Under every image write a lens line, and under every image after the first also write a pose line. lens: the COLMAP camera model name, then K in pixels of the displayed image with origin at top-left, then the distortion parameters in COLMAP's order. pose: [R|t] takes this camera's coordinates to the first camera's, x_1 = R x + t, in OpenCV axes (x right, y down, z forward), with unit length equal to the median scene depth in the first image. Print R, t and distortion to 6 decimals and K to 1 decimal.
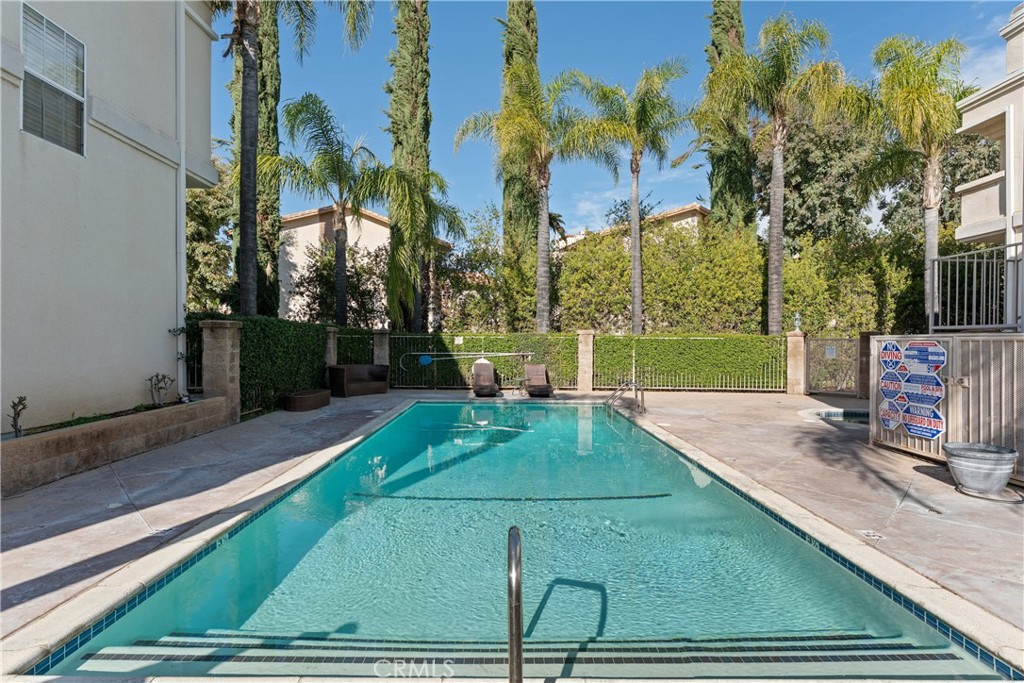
lens RADIAL K [[494.9, 0, 514.9], [0, 494.9, 339.7], [0, 0, 1]] dist [-0.000691, -0.000009]
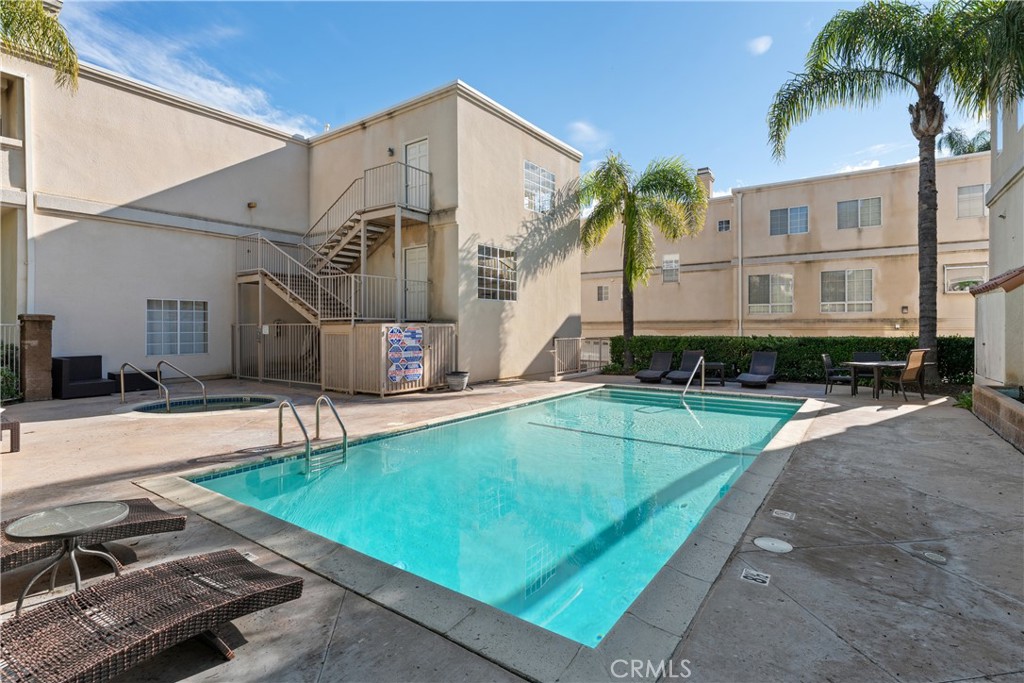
lens RADIAL K [[494.9, 0, 516.8], [0, 494.9, 333.9], [0, 0, 1]] dist [-0.000691, -0.000009]
pose [[-0.807261, -0.011168, 0.590088, -0.542048], [-0.002218, 0.999871, 0.015888, -0.002147], [-0.590190, 0.011517, -0.807182, 2.204436]]
